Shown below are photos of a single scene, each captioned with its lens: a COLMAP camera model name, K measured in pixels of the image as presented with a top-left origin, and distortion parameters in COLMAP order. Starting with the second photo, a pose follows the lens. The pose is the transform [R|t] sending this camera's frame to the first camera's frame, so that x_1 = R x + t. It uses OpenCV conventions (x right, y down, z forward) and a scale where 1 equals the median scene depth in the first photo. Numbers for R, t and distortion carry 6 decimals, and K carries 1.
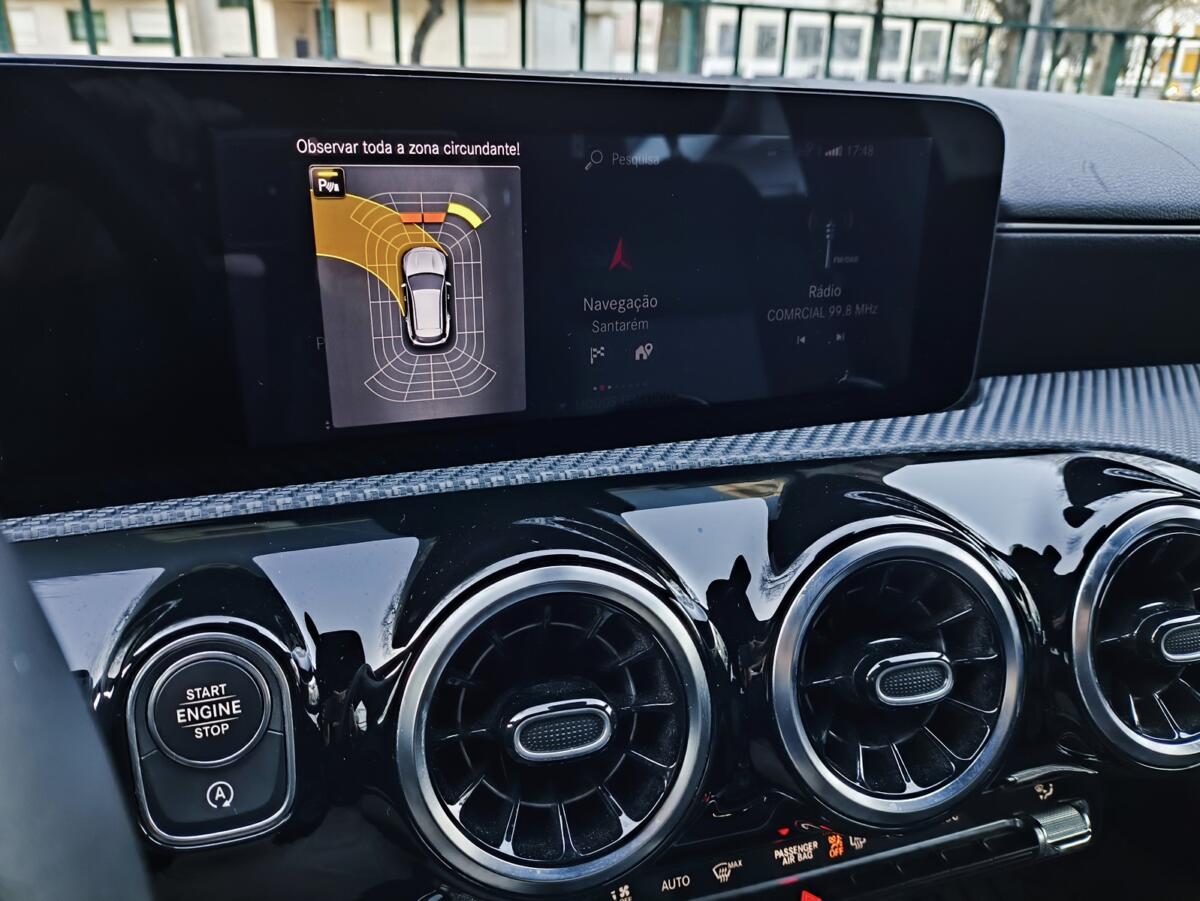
lens RADIAL K [[902.0, 0, 600.5], [0, 902.0, 447.6], [0, 0, 1]] dist [0.142665, -0.316337]
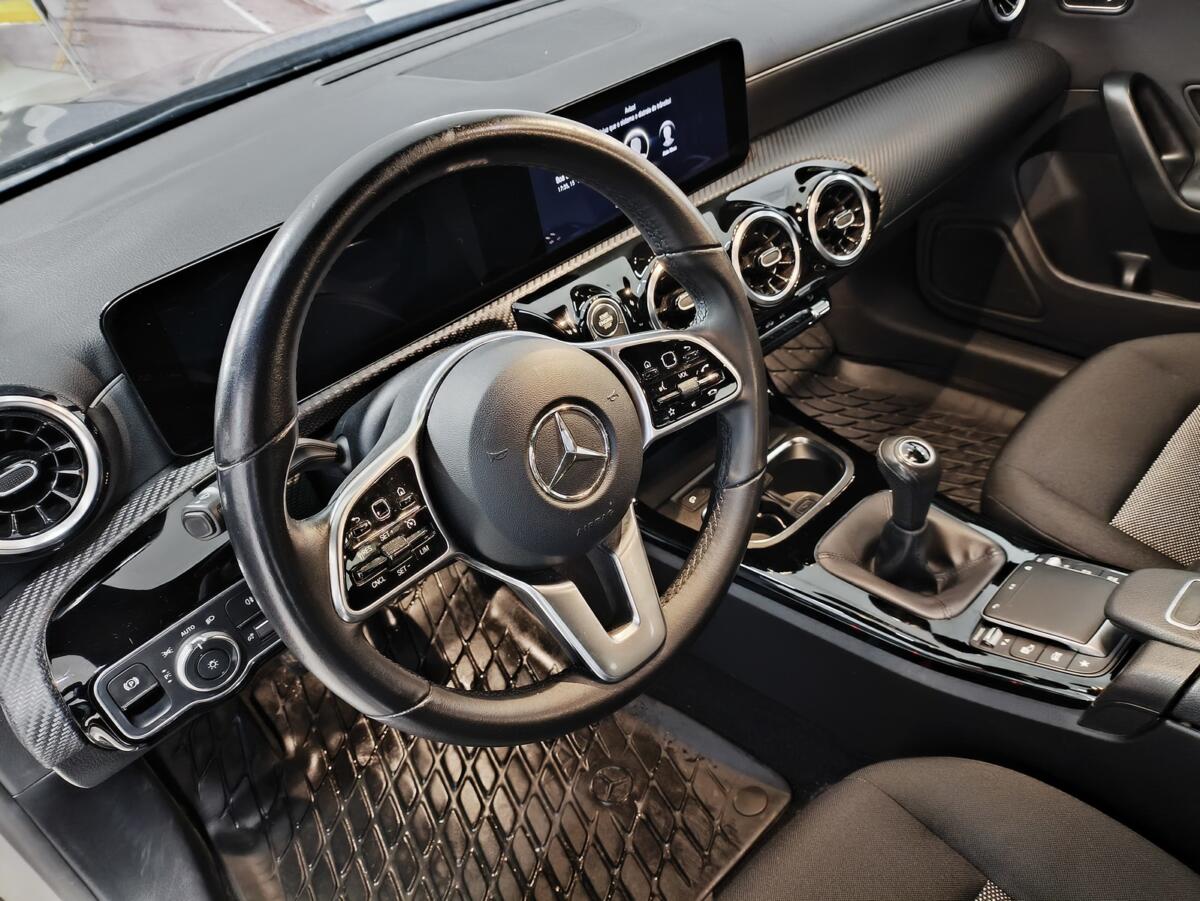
lens RADIAL K [[883.1, 0, 598.7], [0, 883.1, 447.0], [0, 0, 1]] dist [0.107843, -0.195559]
pose [[0.905480, -0.357227, 0.229116, -1.117997], [0.288885, 0.914312, 0.283864, -0.187762], [-0.310888, -0.190845, 0.931089, -1.776896]]
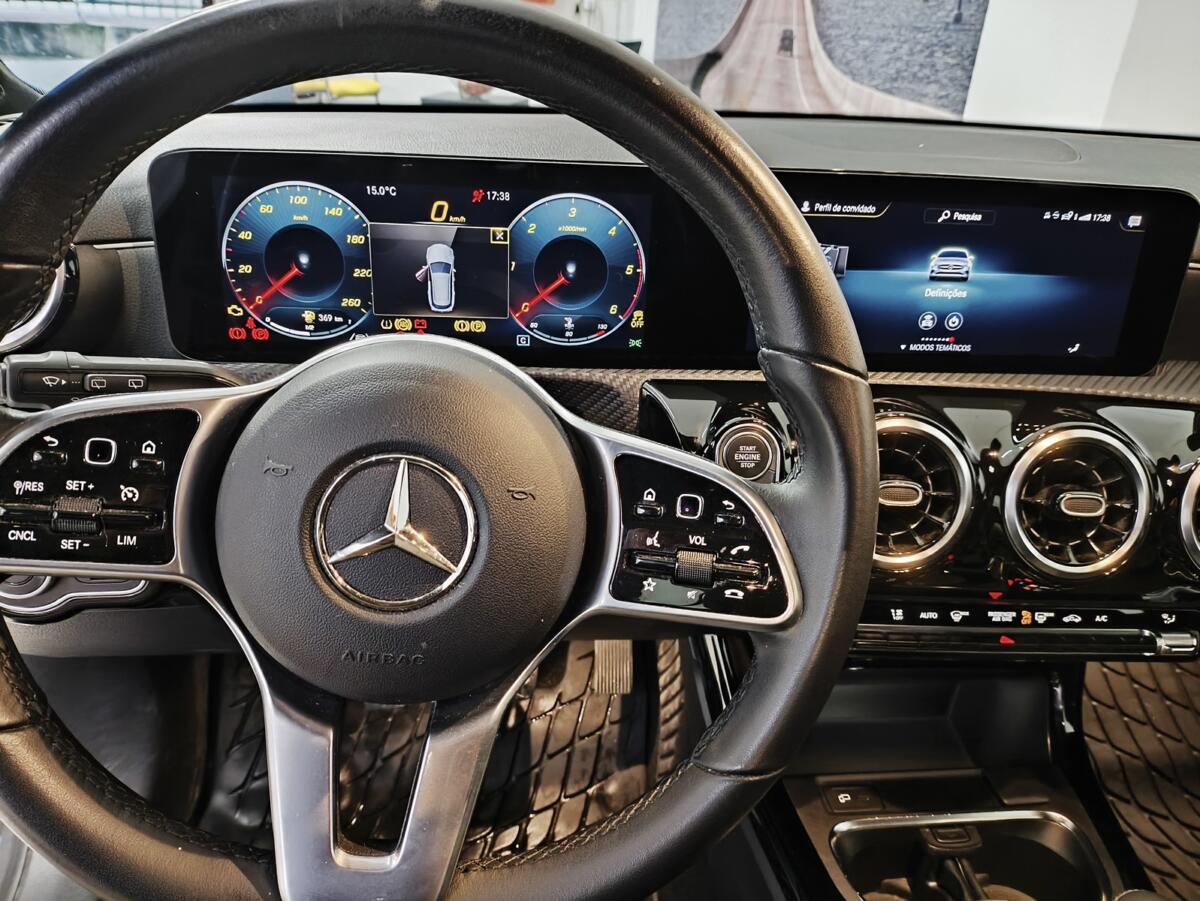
lens RADIAL K [[885.0, 0, 597.4], [0, 885.0, 449.0], [0, 0, 1]] dist [0.096205, -0.178609]
pose [[0.963367, 0.128997, -0.235125, -0.213268], [-0.117640, 0.991134, 0.061766, 0.136758], [0.241008, -0.031843, 0.970001, -1.058726]]
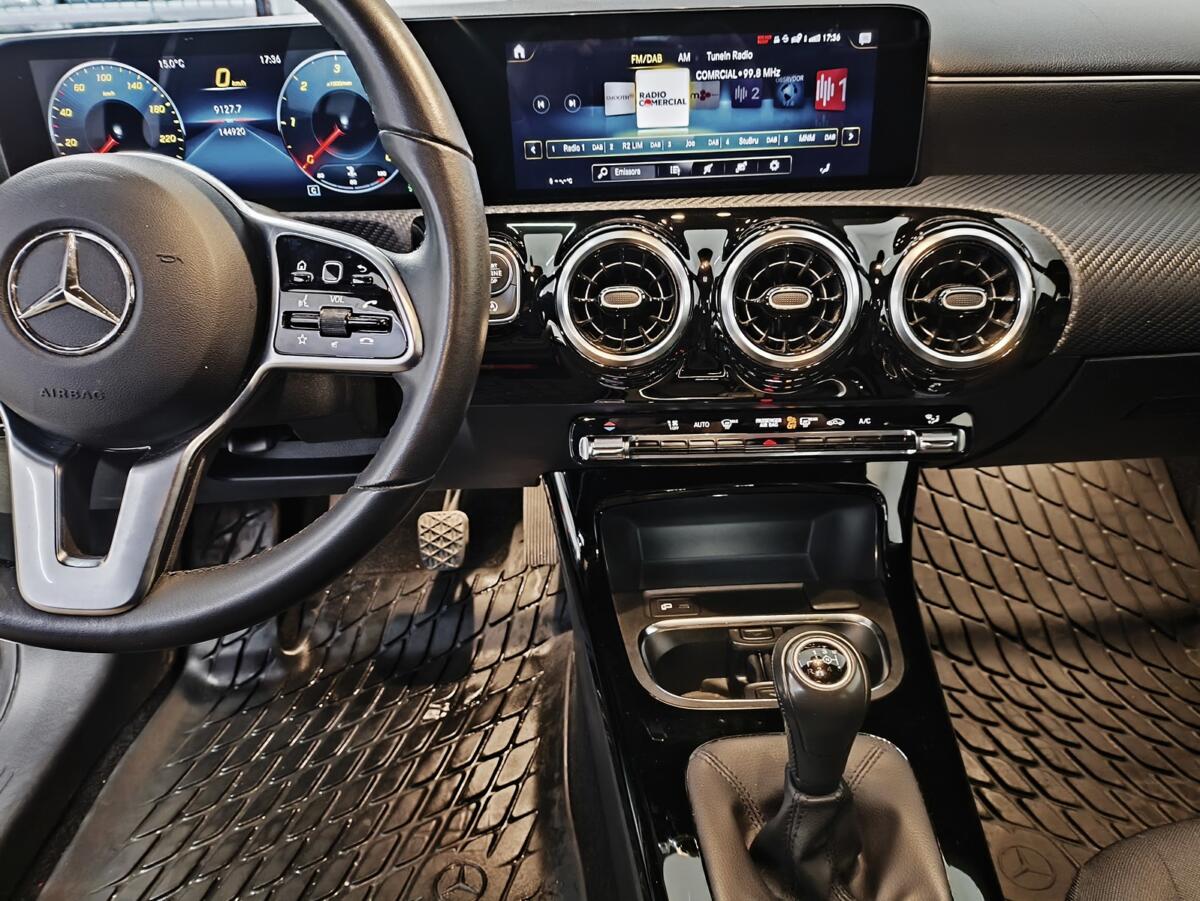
lens RADIAL K [[883.1, 0, 598.7], [0, 883.1, 447.0], [0, 0, 1]] dist [0.107843, -0.195559]
pose [[0.939864, 0.096554, -0.327617, 0.619718], [-0.064086, 0.992027, 0.108517, 0.392191], [0.335482, -0.080995, 0.938558, -1.105462]]
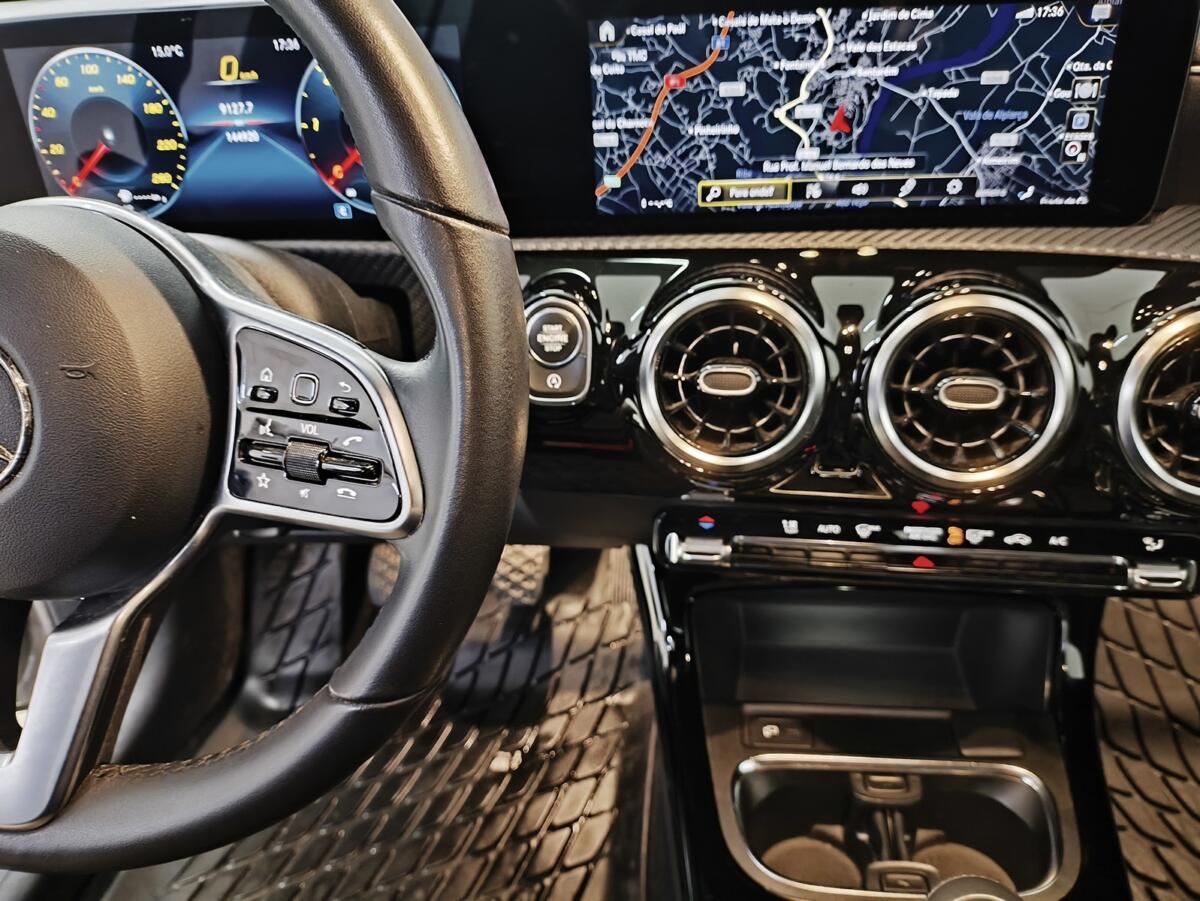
lens RADIAL K [[898.3, 0, 602.5], [0, 898.3, 446.9], [0, 0, 1]] dist [0.086163, -0.184330]
pose [[0.887849, 0.164187, -0.429846, 0.446511], [-0.090994, 0.978373, 0.185757, 0.114435], [0.451049, -0.125811, 0.883588, -0.583670]]
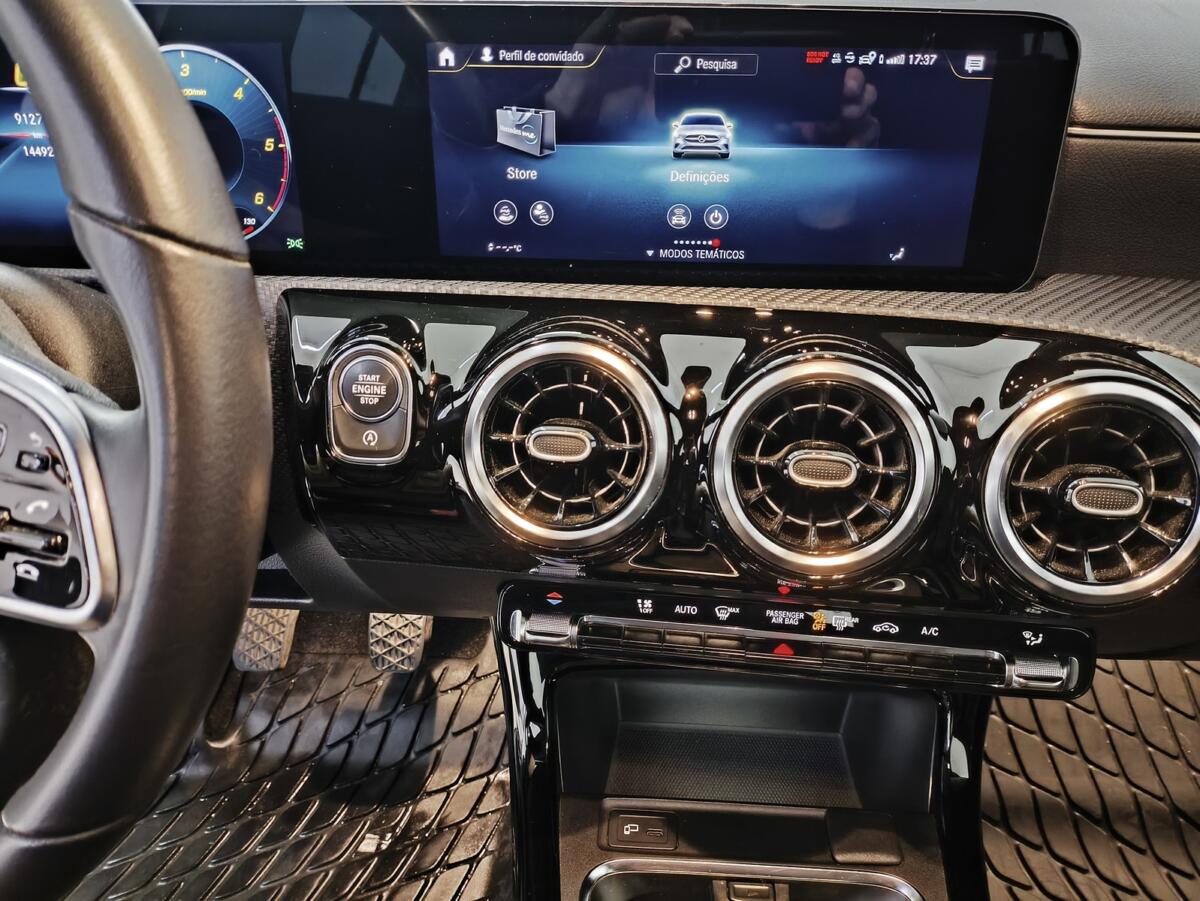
lens RADIAL K [[883.1, 0, 598.7], [0, 883.1, 447.0], [0, 0, 1]] dist [0.107843, -0.195559]
pose [[0.906845, 0.169501, -0.385877, 0.528548], [-0.132160, 0.983749, 0.121535, 0.102777], [0.400206, -0.059216, 0.914510, -0.326061]]
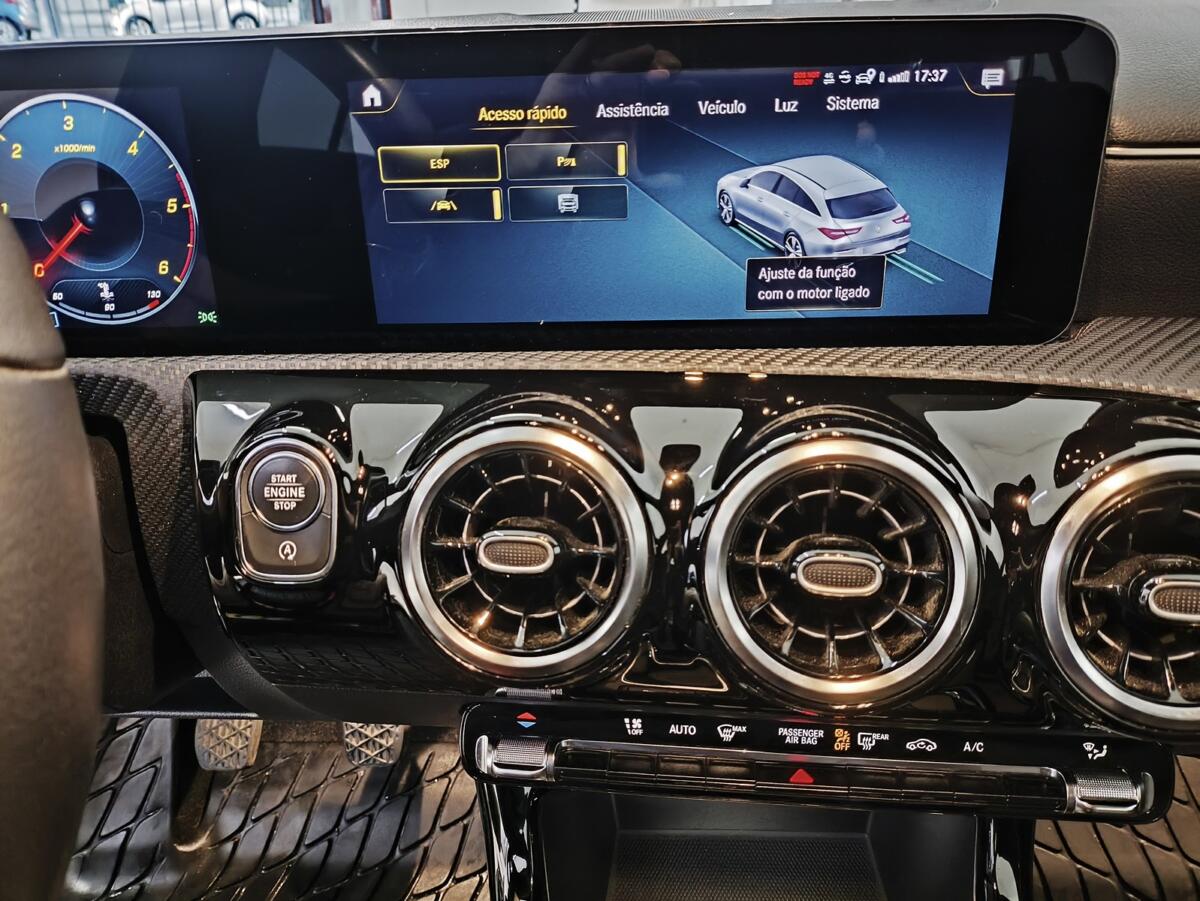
lens RADIAL K [[885.0, 0, 597.4], [0, 885.0, 449.0], [0, 0, 1]] dist [0.096205, -0.178609]
pose [[0.911561, 0.118138, -0.393828, 0.467351], [-0.092920, 0.992244, 0.082574, 0.043092], [0.400528, -0.038677, 0.915468, -0.086540]]
